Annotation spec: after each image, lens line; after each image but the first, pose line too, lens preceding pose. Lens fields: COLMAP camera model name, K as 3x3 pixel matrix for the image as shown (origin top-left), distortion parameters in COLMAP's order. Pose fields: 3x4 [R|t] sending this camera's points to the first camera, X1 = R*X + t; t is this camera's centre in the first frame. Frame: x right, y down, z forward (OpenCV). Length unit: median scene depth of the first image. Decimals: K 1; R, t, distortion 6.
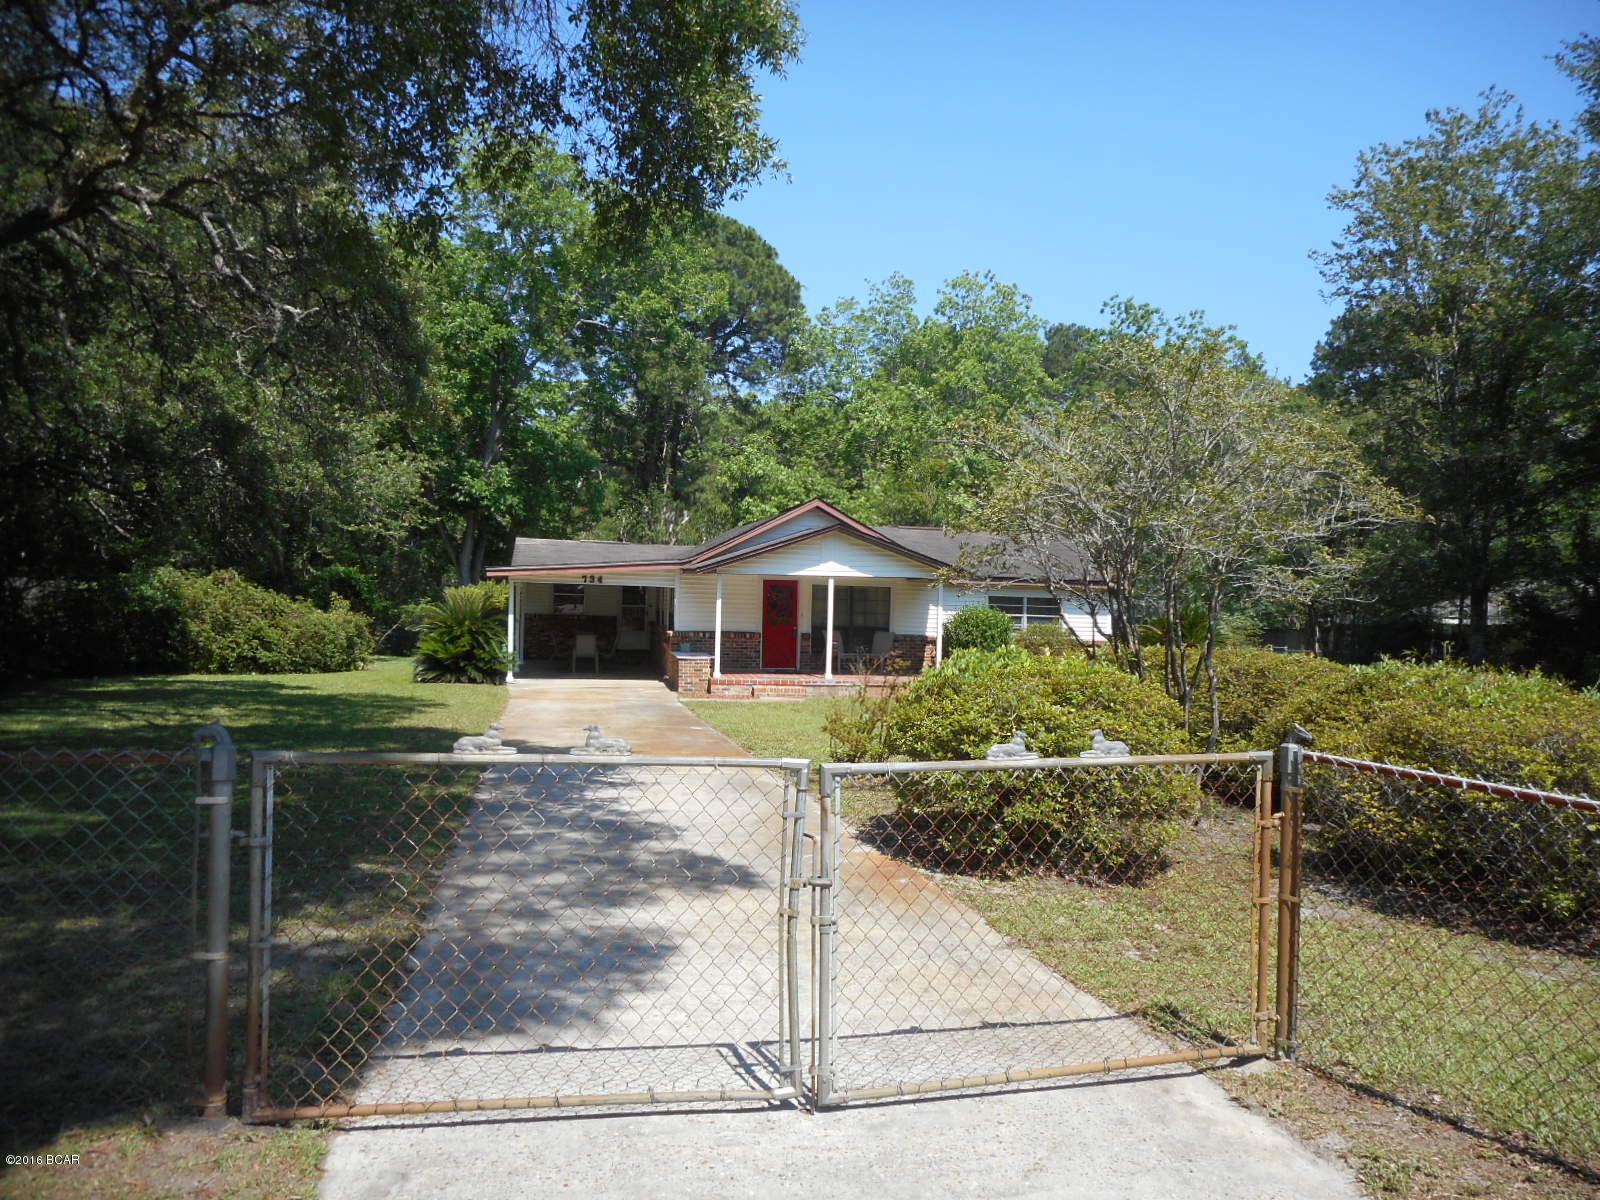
lens RADIAL K [[1198.7, 0, 800.5], [0, 1198.7, 601.1], [0, 0, 1]] dist [-0.018774, 0.017583]
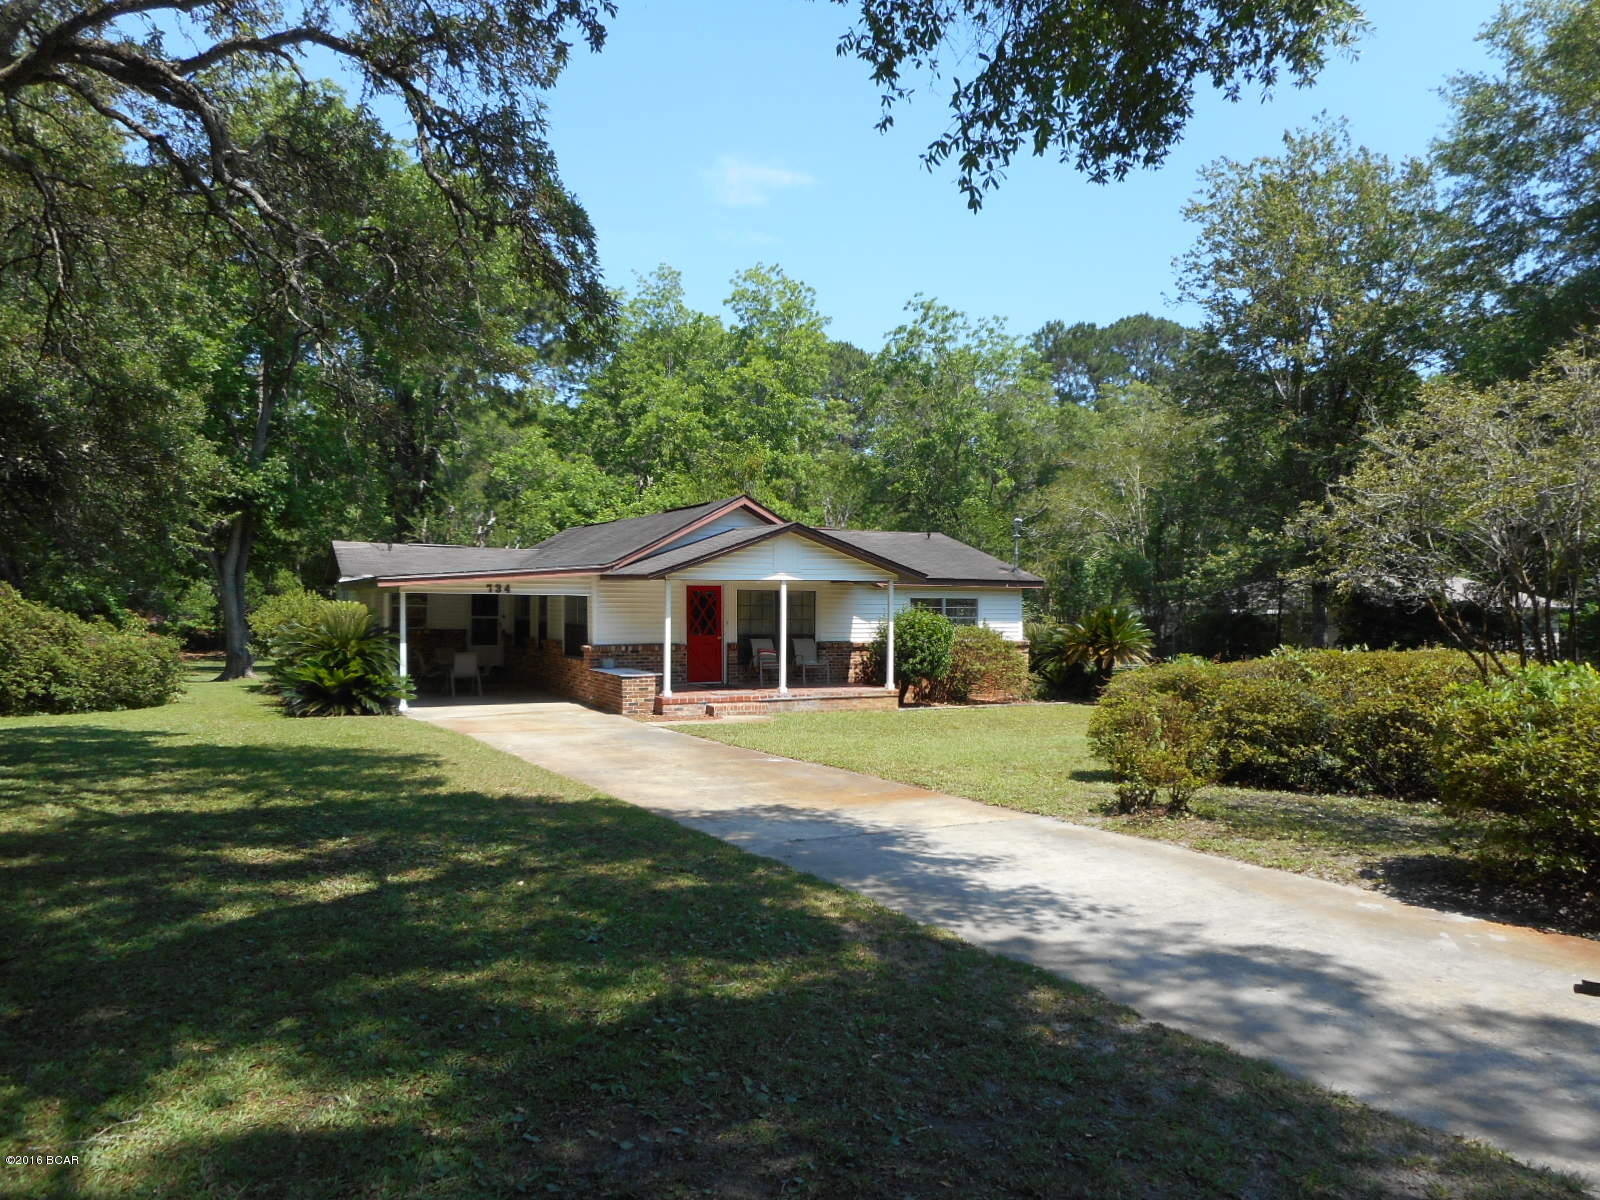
lens RADIAL K [[1198.7, 0, 799.4], [0, 1198.7, 598.4], [0, 0, 1]] dist [-0.018774, 0.017583]
pose [[0.962182, -0.019417, 0.271714, -0.193768], [0.019944, 0.999801, 0.000821, -0.007050], [-0.271676, 0.004629, 0.962378, 0.104954]]
